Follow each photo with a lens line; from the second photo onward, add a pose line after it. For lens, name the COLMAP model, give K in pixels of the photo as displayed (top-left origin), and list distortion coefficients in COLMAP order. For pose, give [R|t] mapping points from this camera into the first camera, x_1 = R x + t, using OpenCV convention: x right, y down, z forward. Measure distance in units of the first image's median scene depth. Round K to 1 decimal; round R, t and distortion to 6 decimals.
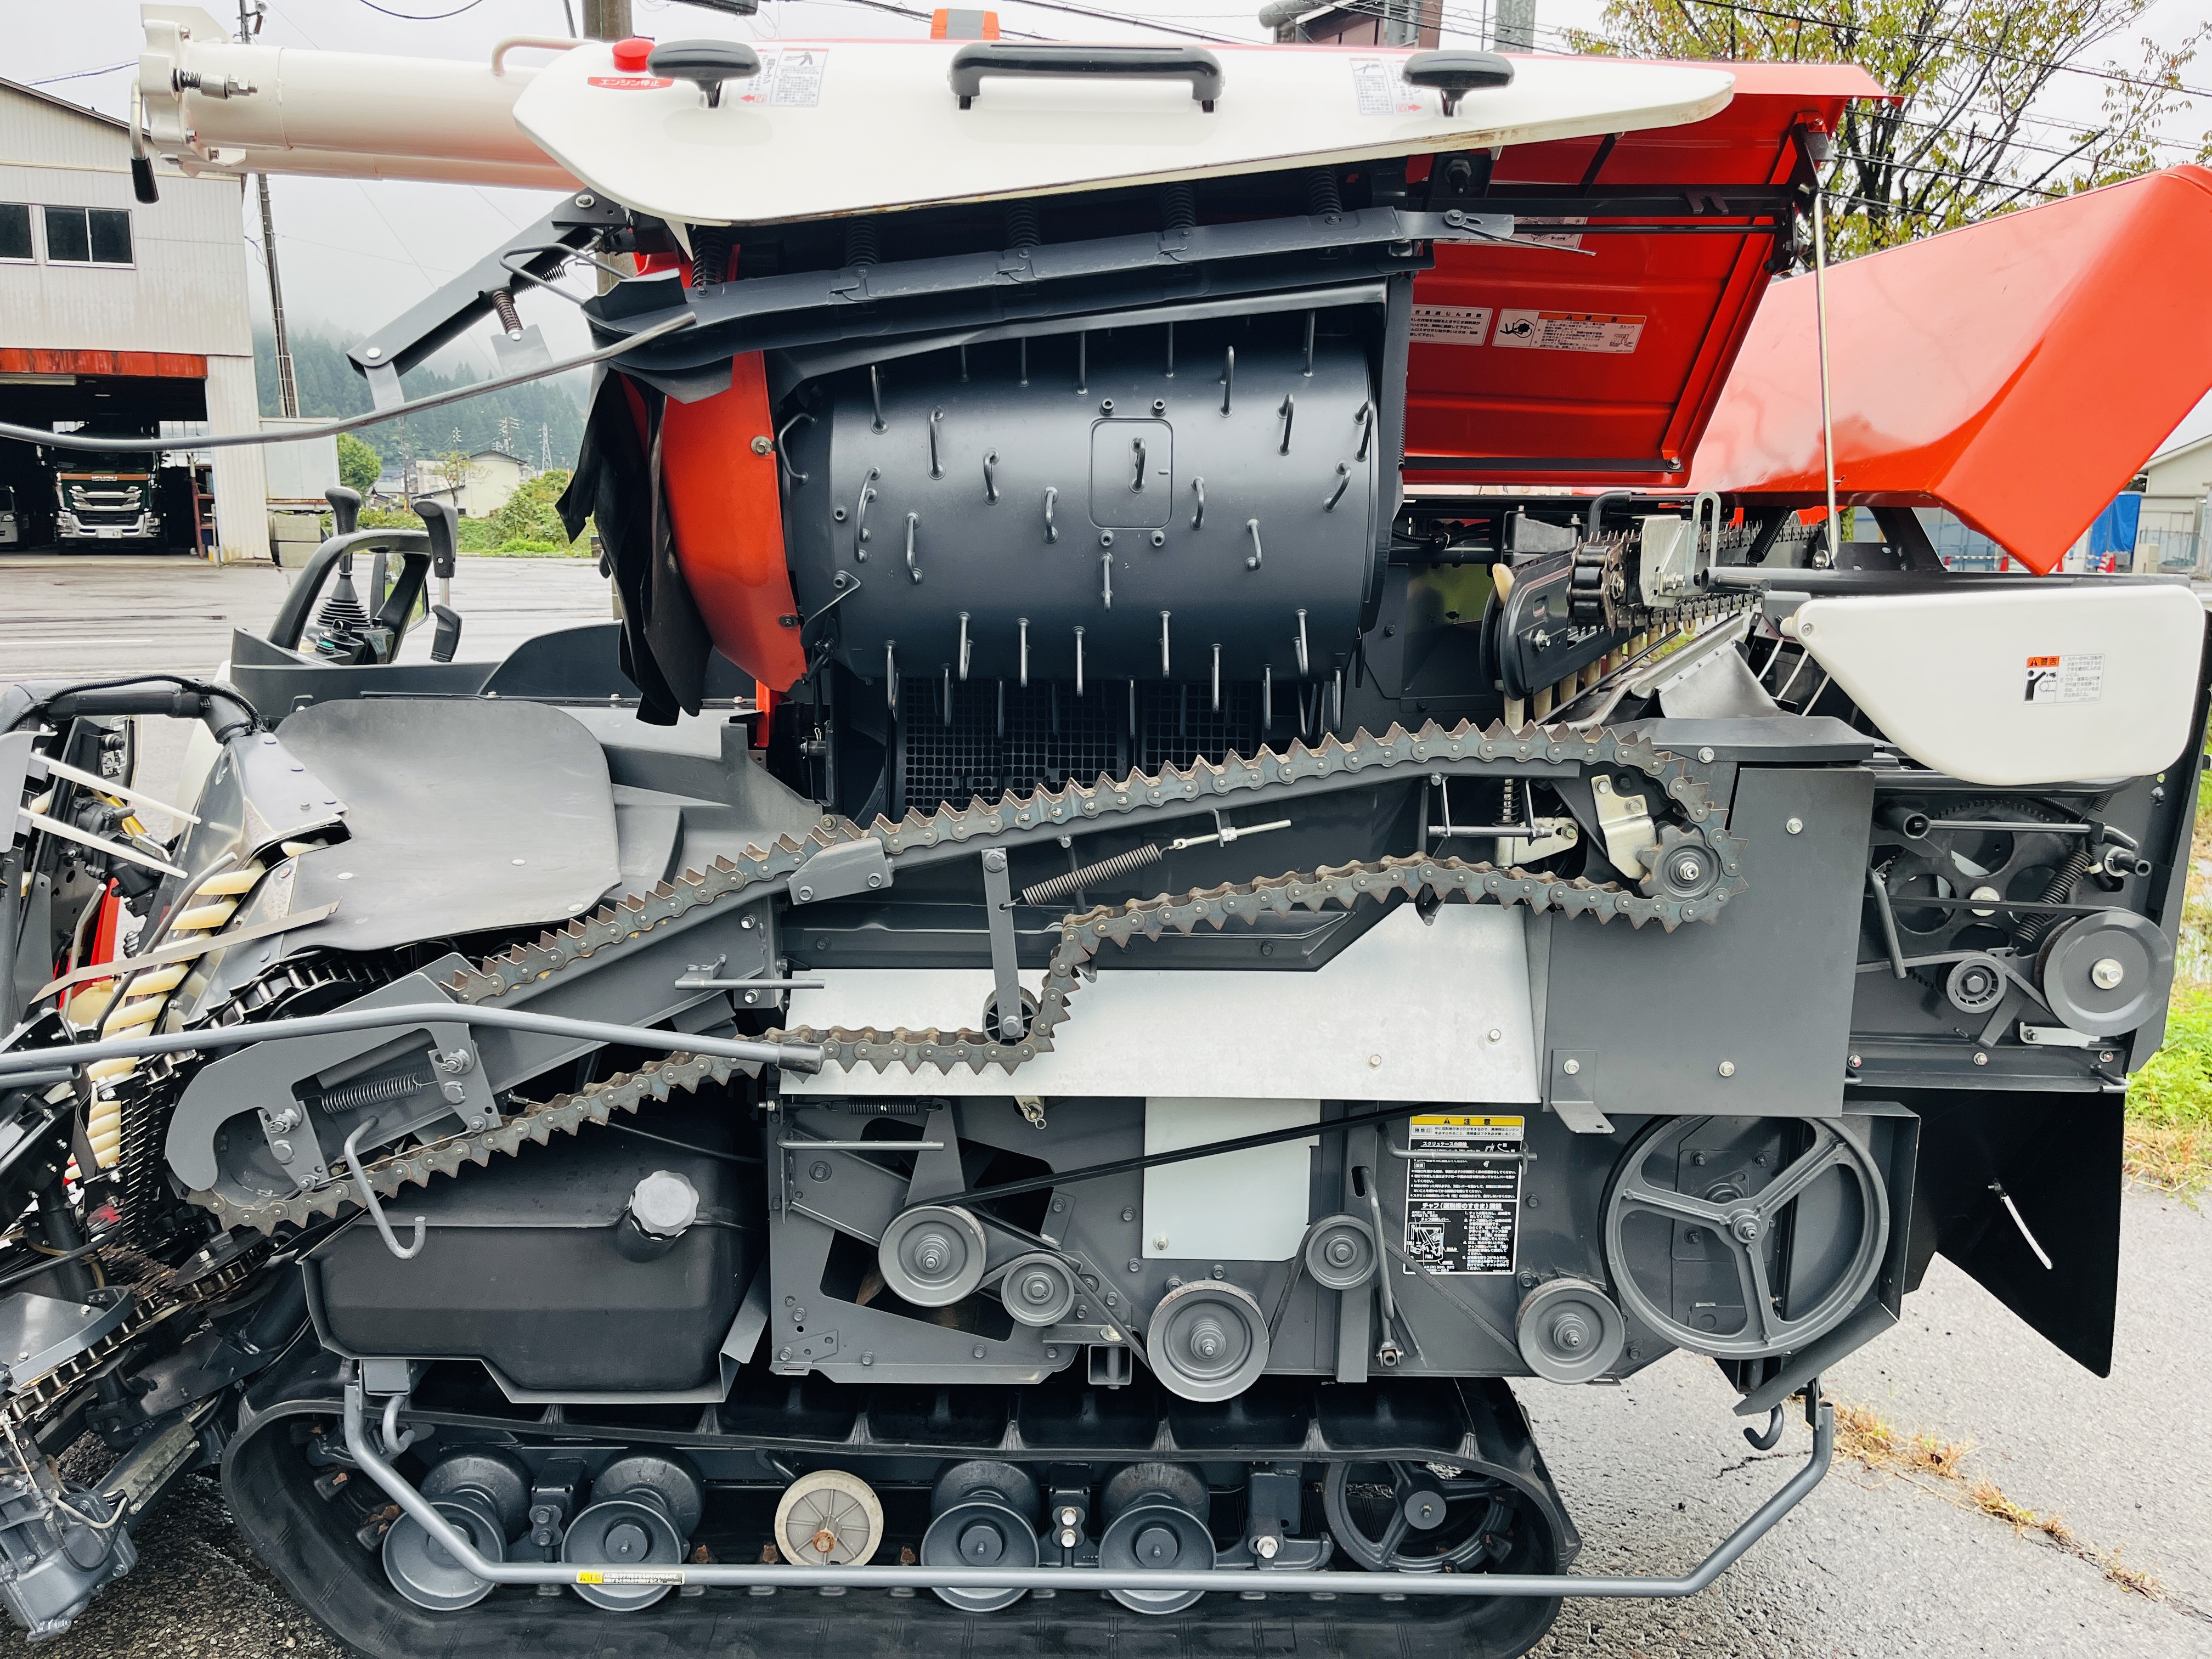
lens RADIAL K [[1659.4, 0, 1092.1], [0, 1659.4, 843.1], [0, 0, 1]] dist [0.074304, -0.107452]
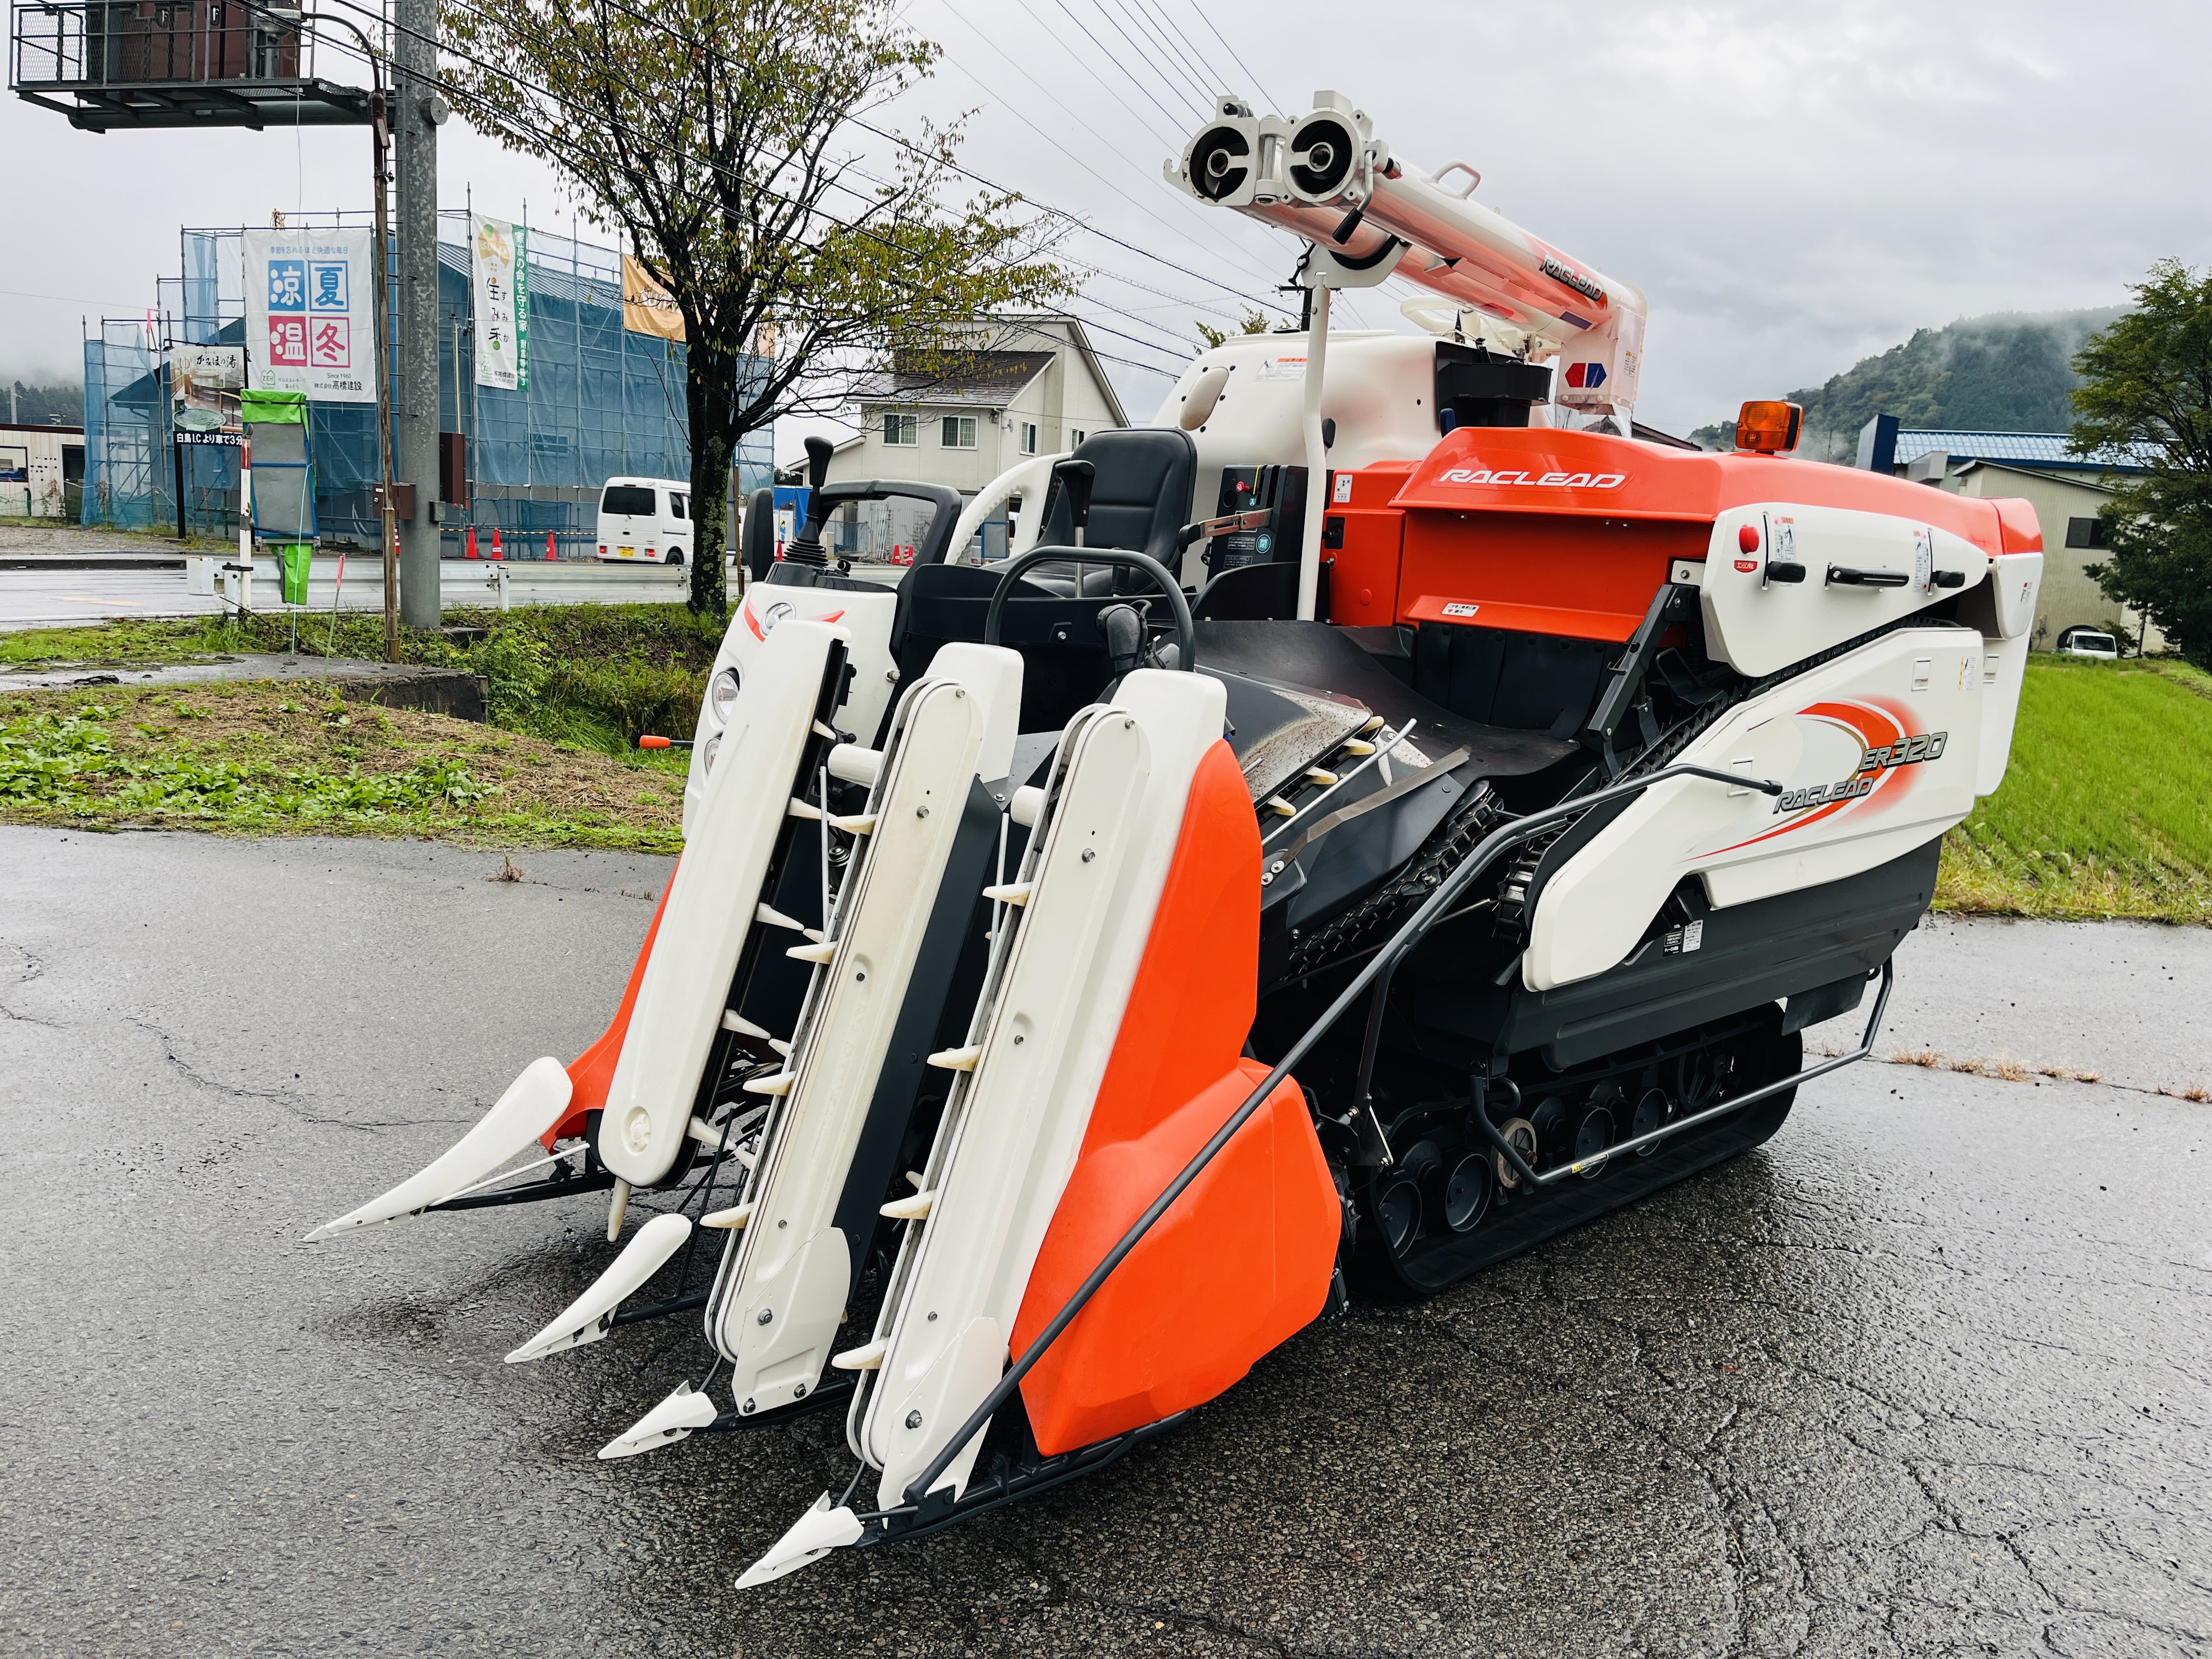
lens RADIAL K [[1659.4, 0, 1125.9], [0, 1659.4, 841.4], [0, 0, 1]] dist [0.074304, -0.107452]
pose [[0.727777, -0.095624, 0.679115, -0.141271], [0.086974, 0.995105, 0.046912, 0.001915], [-0.680277, 0.024924, 0.732532, 0.011149]]
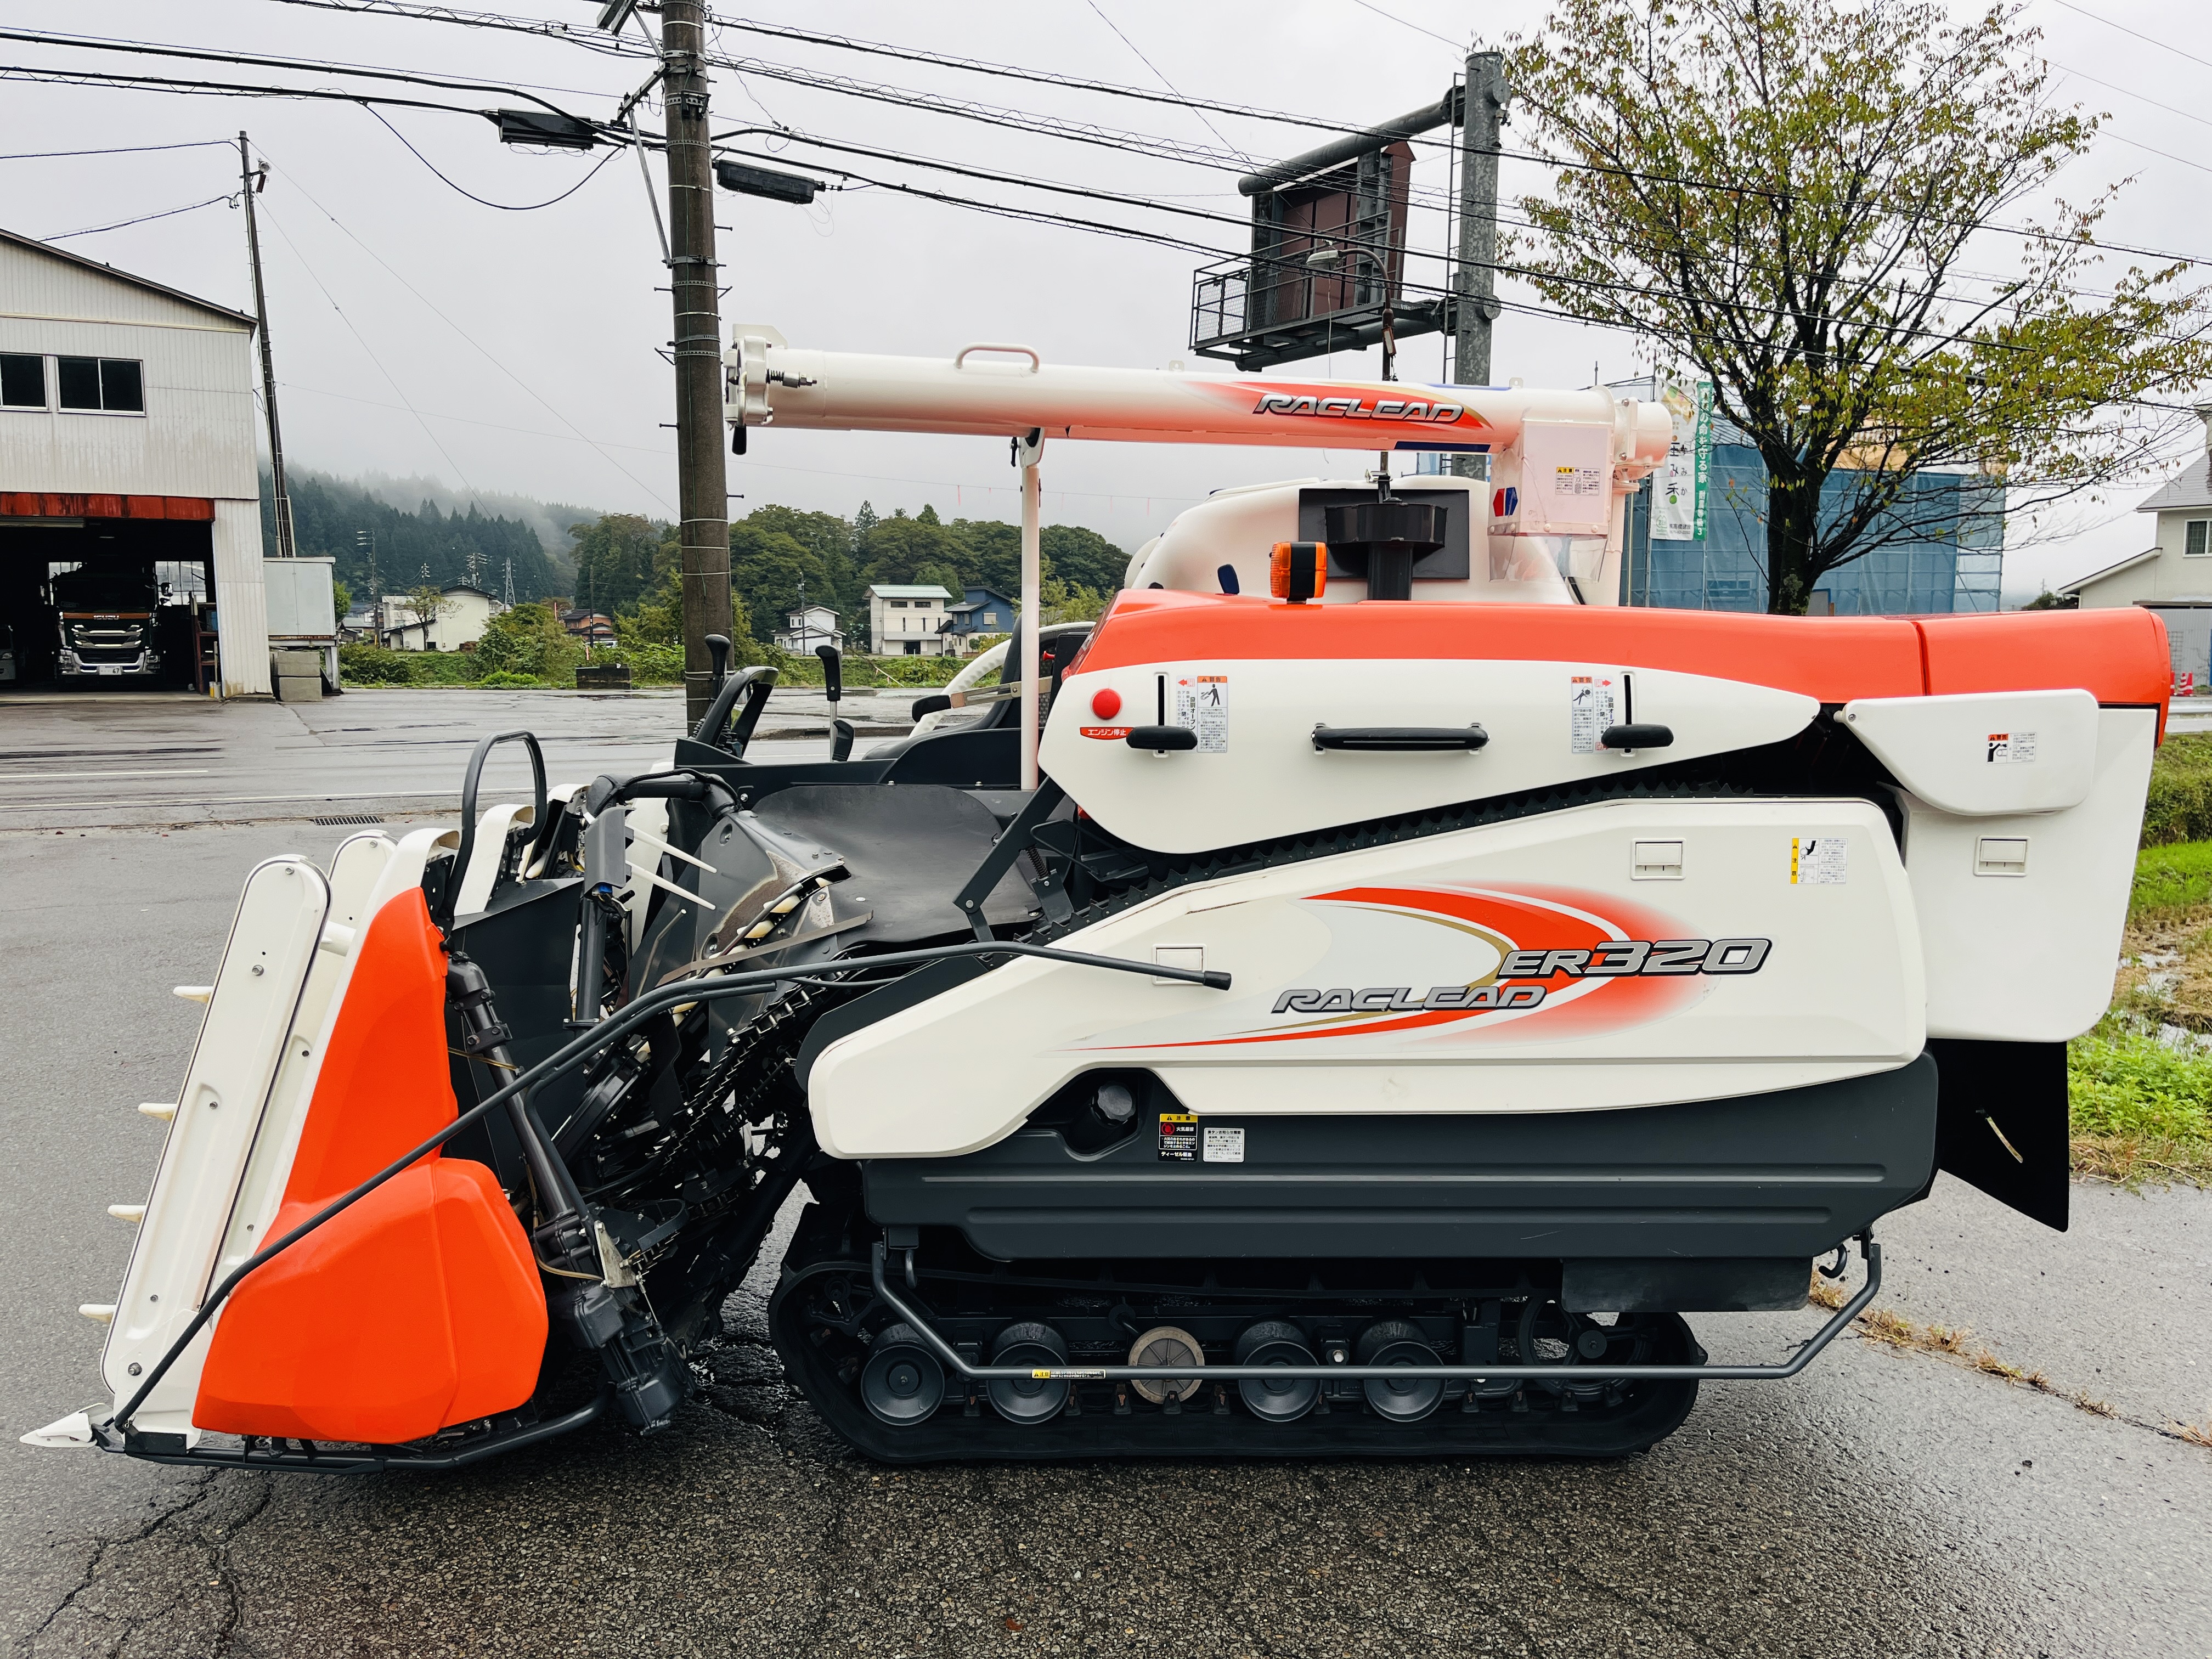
lens RADIAL K [[1659.4, 0, 1086.9], [0, 1659.4, 854.5], [0, 0, 1]] dist [0.074304, -0.107452]
pose [[0.999727, -0.011406, 0.020406, -0.024551], [0.012762, 0.997630, -0.067614, 0.007308], [-0.019586, 0.067856, 0.997503, -0.041832]]
